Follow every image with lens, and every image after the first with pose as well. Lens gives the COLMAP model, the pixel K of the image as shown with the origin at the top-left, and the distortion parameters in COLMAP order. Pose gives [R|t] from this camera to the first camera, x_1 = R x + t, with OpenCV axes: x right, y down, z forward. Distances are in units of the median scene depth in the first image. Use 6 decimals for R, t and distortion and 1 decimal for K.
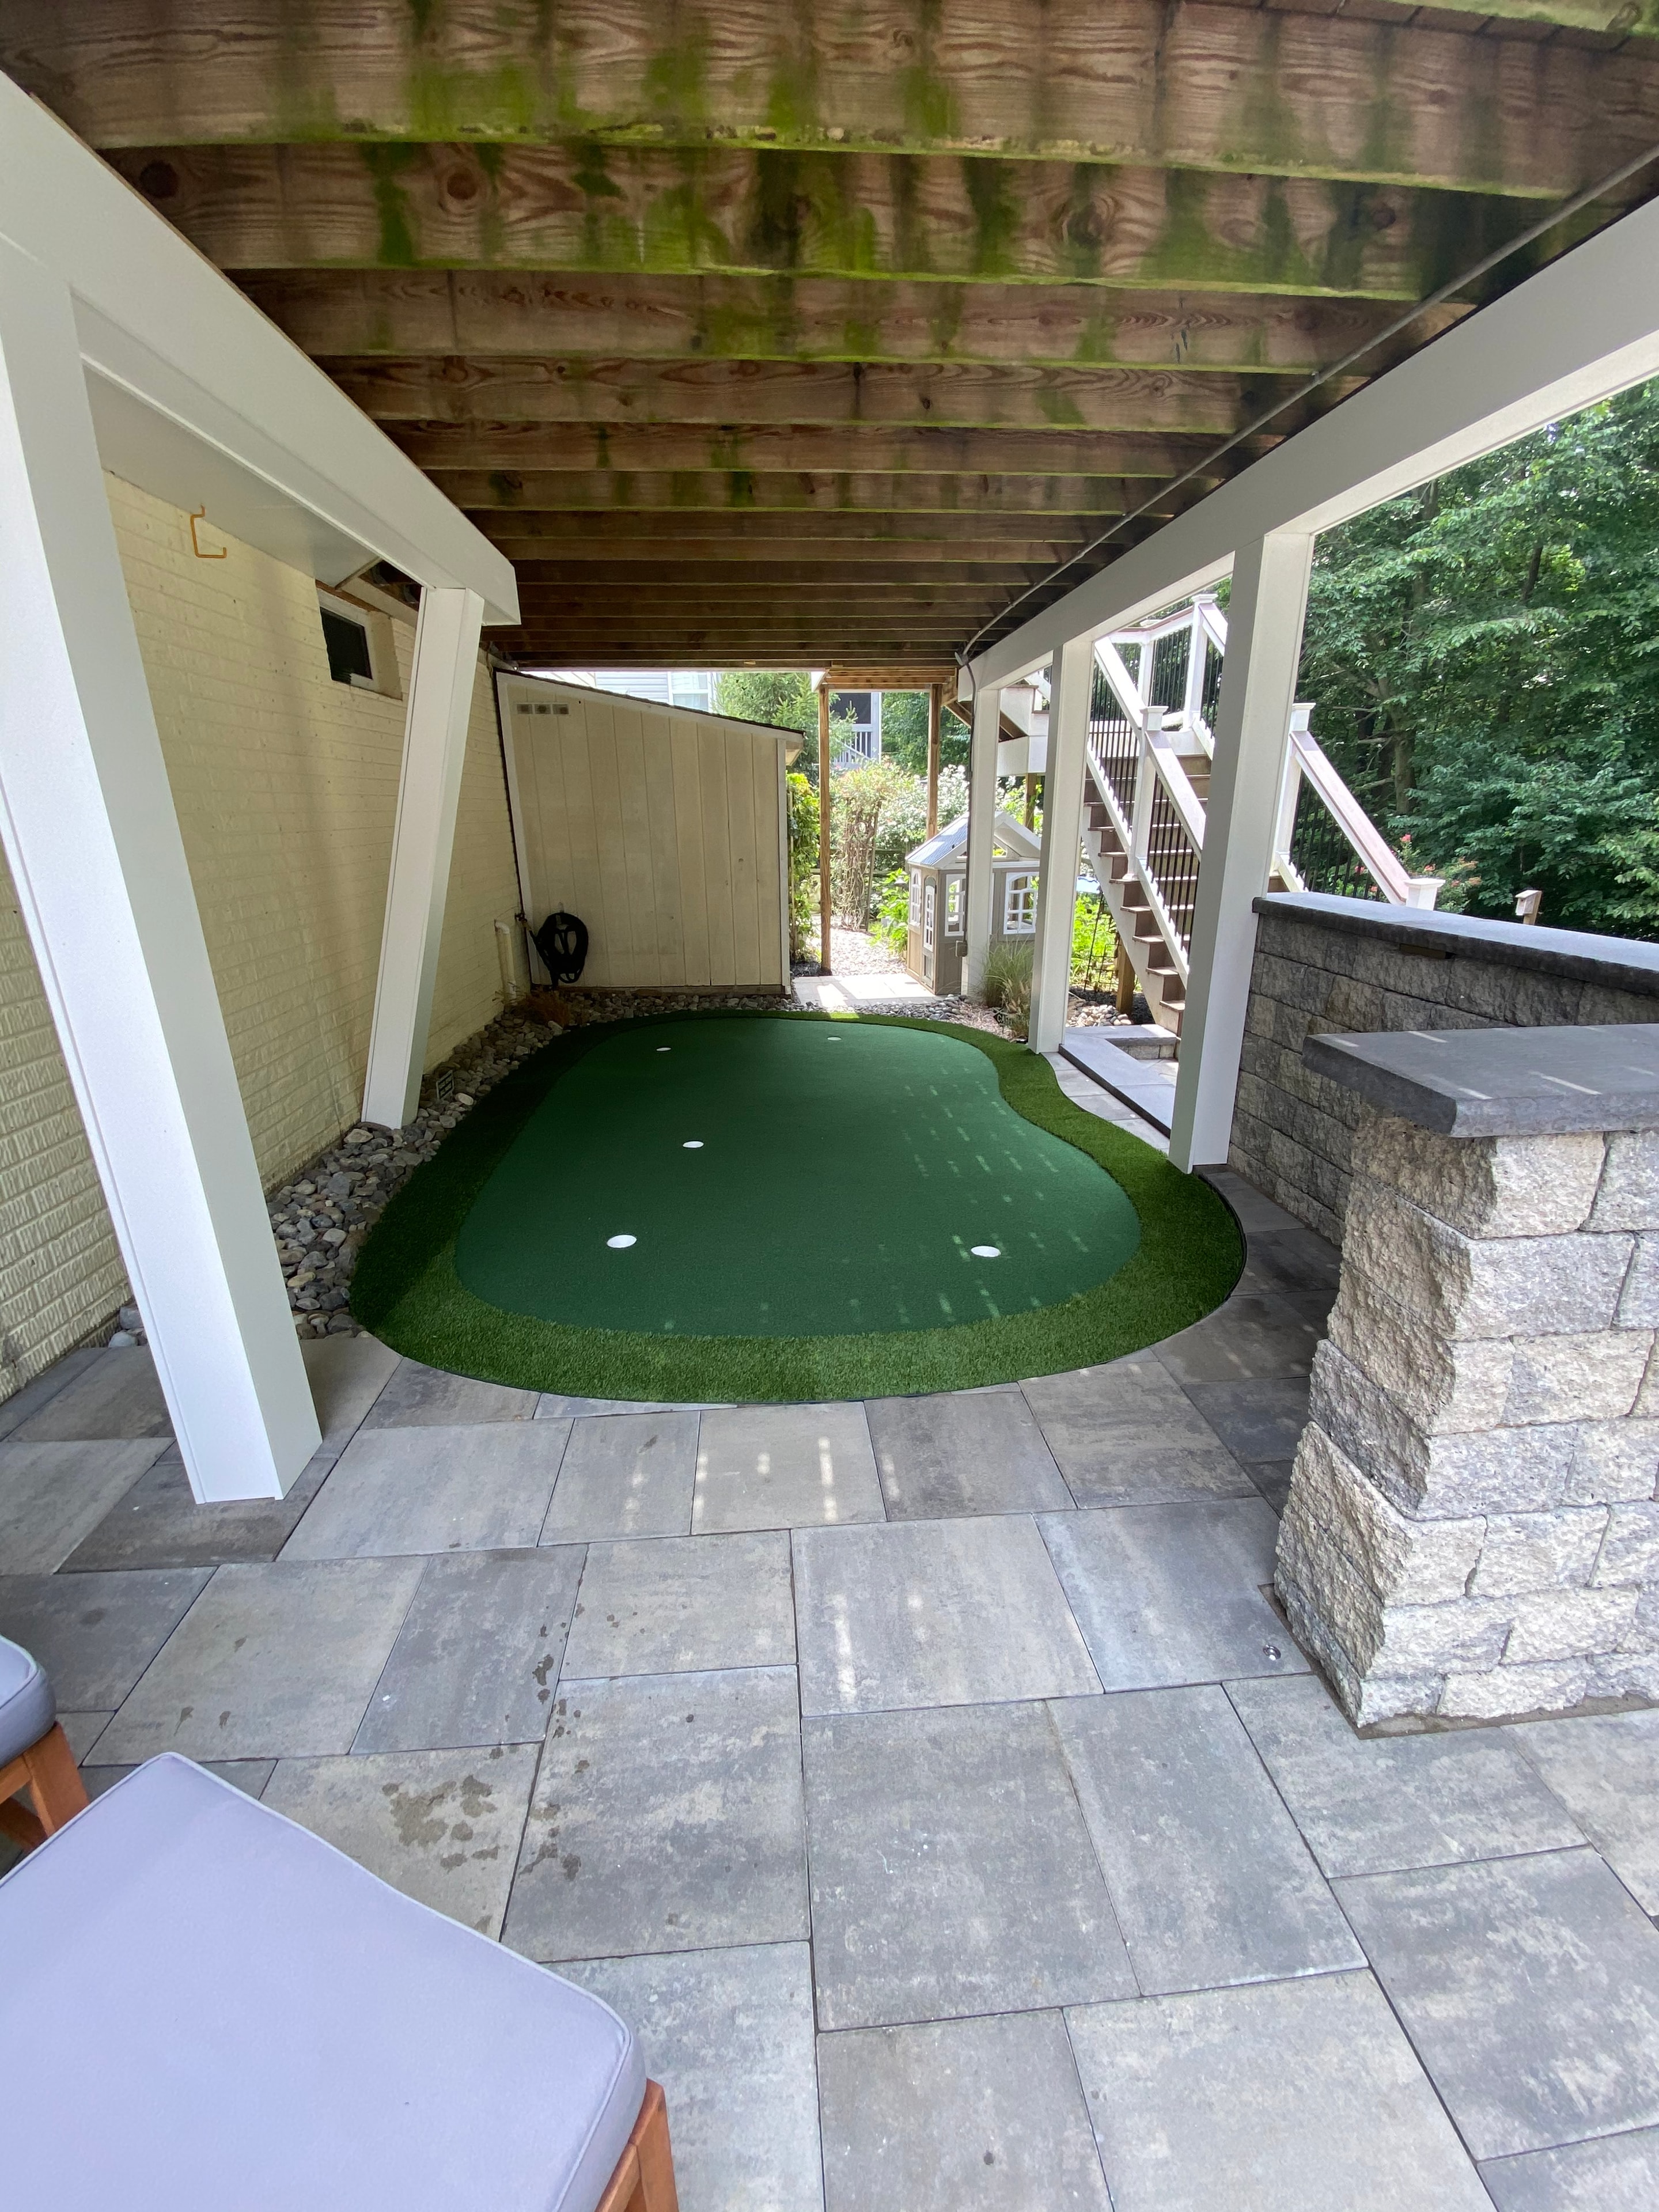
lens RADIAL K [[895.0, 0, 833.1], [0, 895.0, 1111.8], [0, 0, 1]] dist [0.000694, -0.001419]
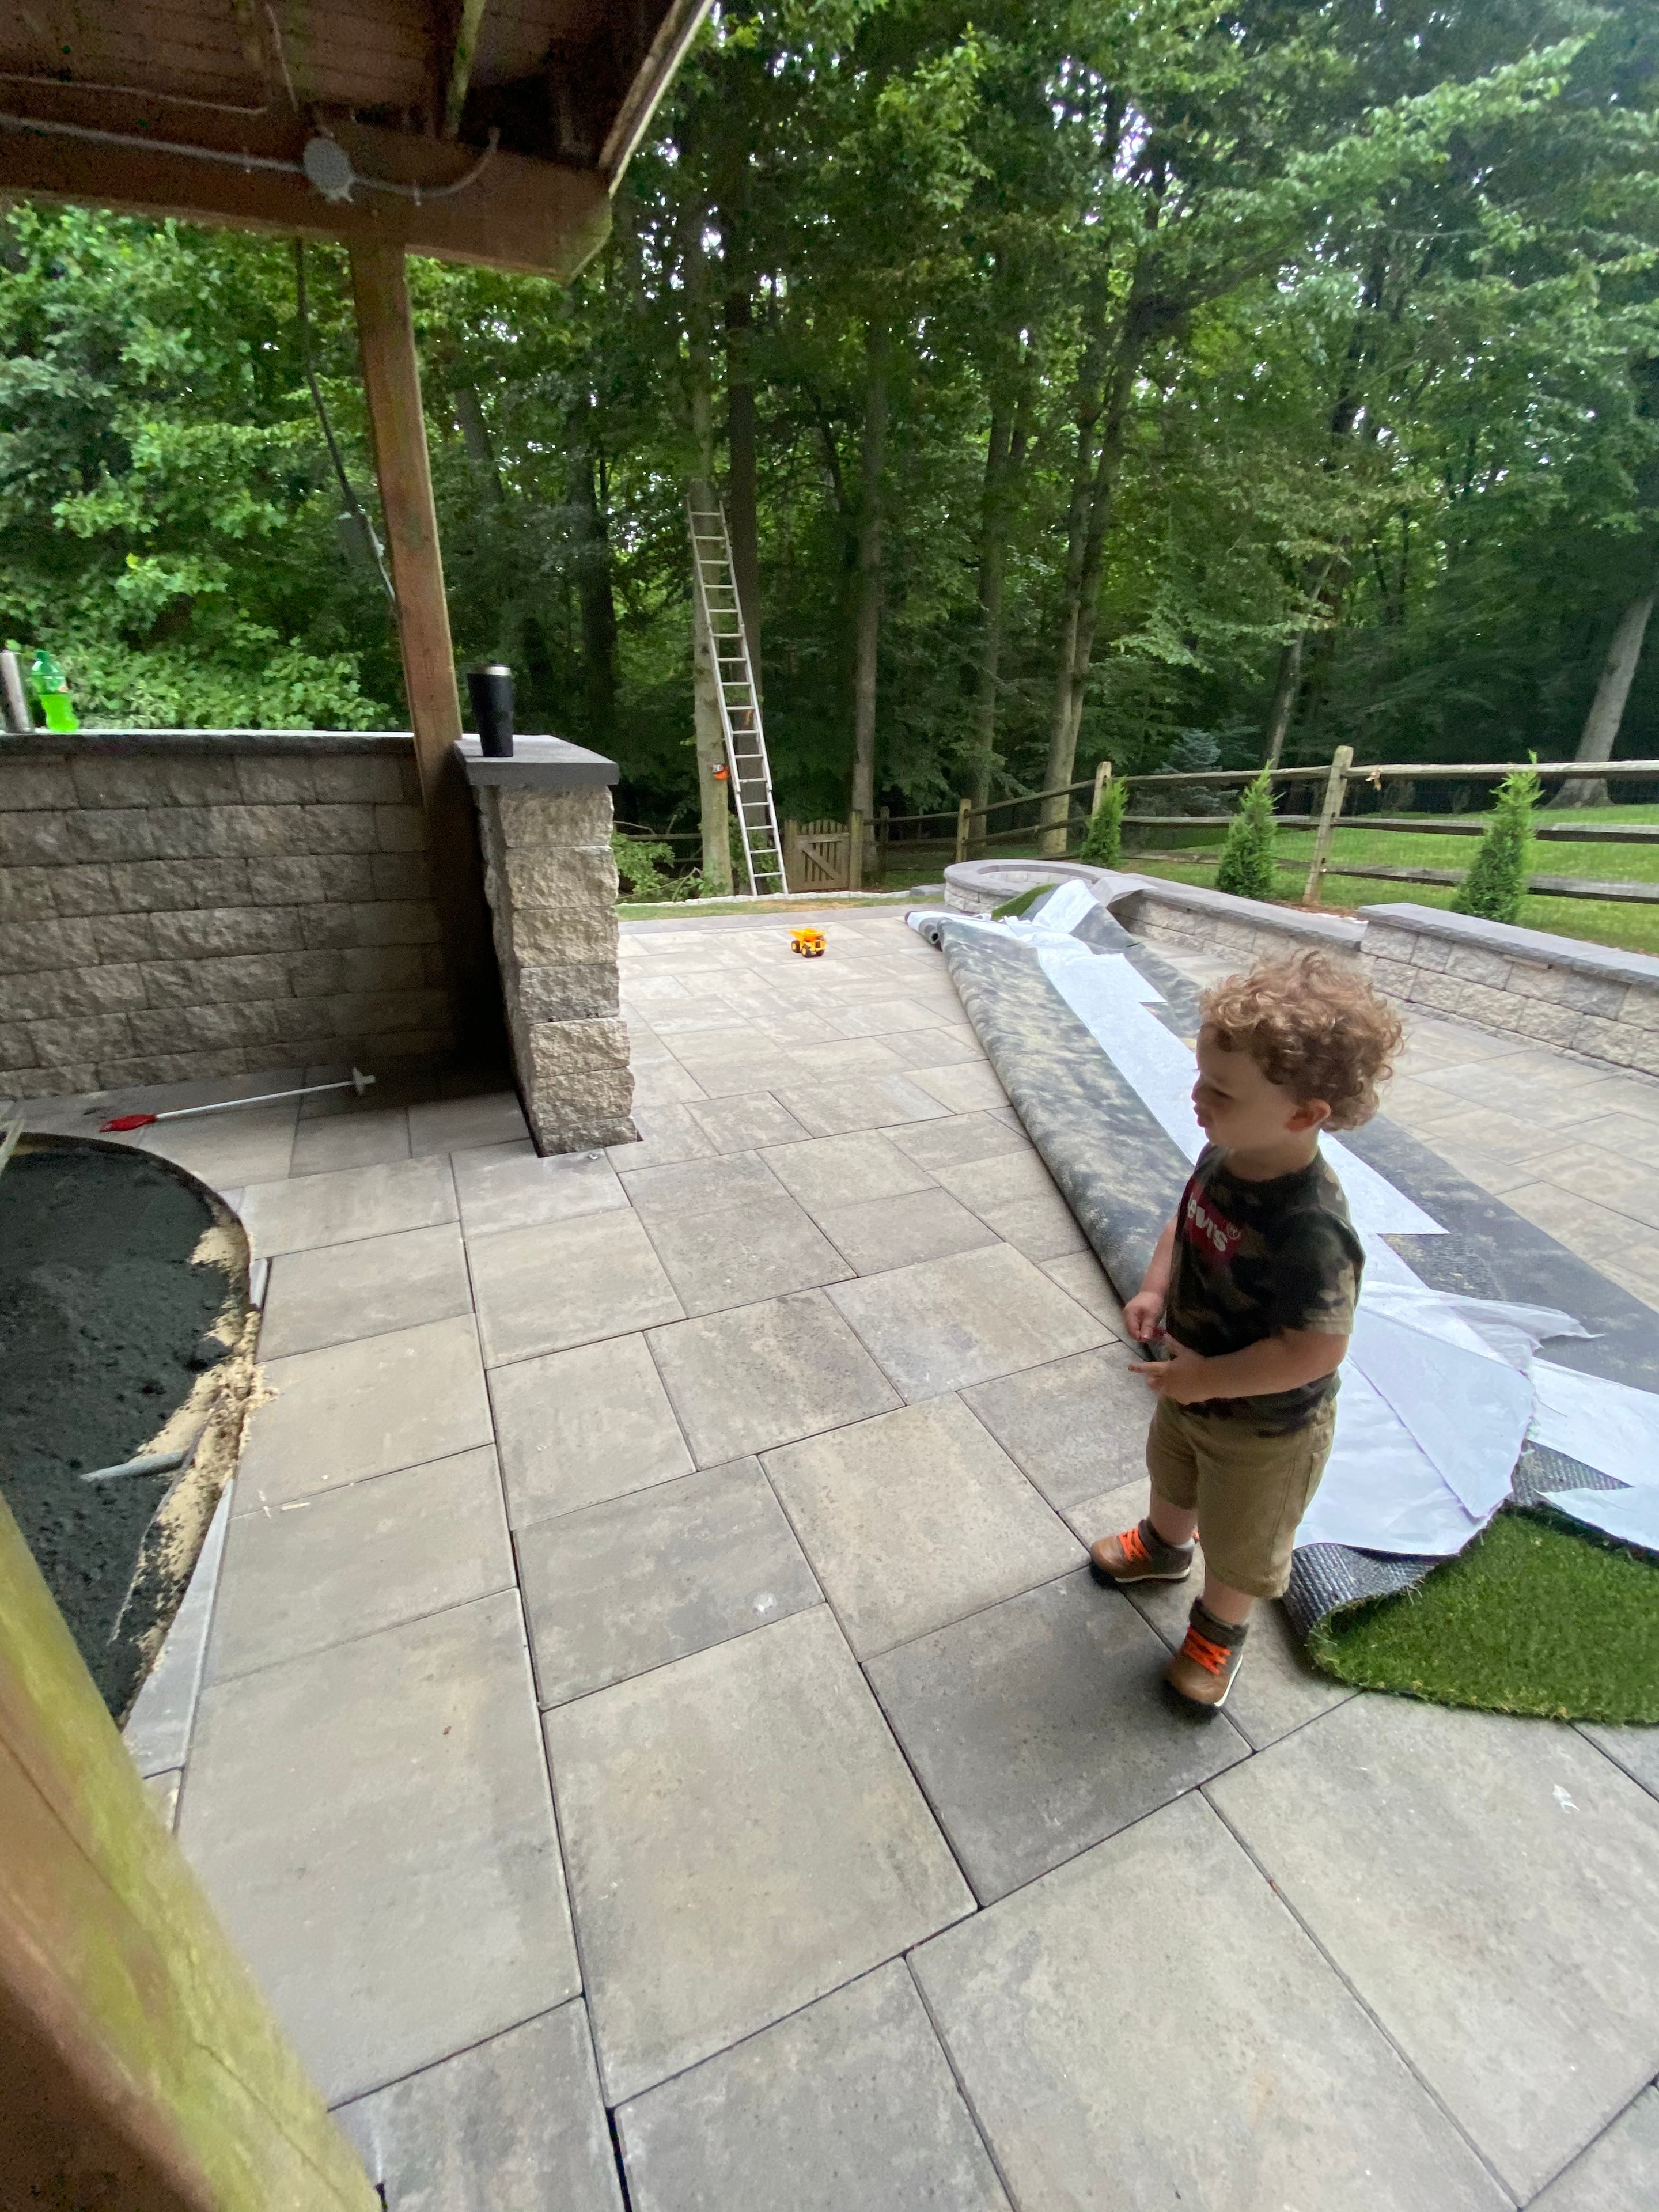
lens RADIAL K [[895.0, 0, 828.0], [0, 895.0, 1110.7], [0, 0, 1]] dist [0.000694, -0.001419]
pose [[-0.336813, -0.382711, 0.860284, -0.485464], [0.274982, 0.833855, 0.478613, -0.063586], [-0.900523, 0.397765, -0.175614, 0.404367]]
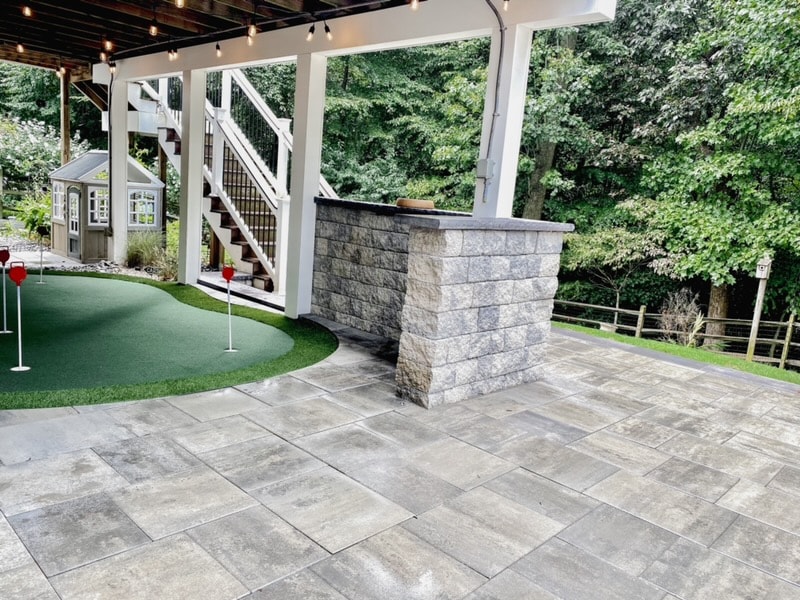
lens RADIAL K [[603.9, 0, 403.7], [0, 603.9, 300.9], [0, 0, 1]] dist [0.047645, -0.027656]
pose [[0.741777, -0.035307, 0.669716, -0.448340], [0.114422, 0.990634, -0.074508, 0.186049], [-0.660813, 0.131899, 0.738870, -0.314840]]
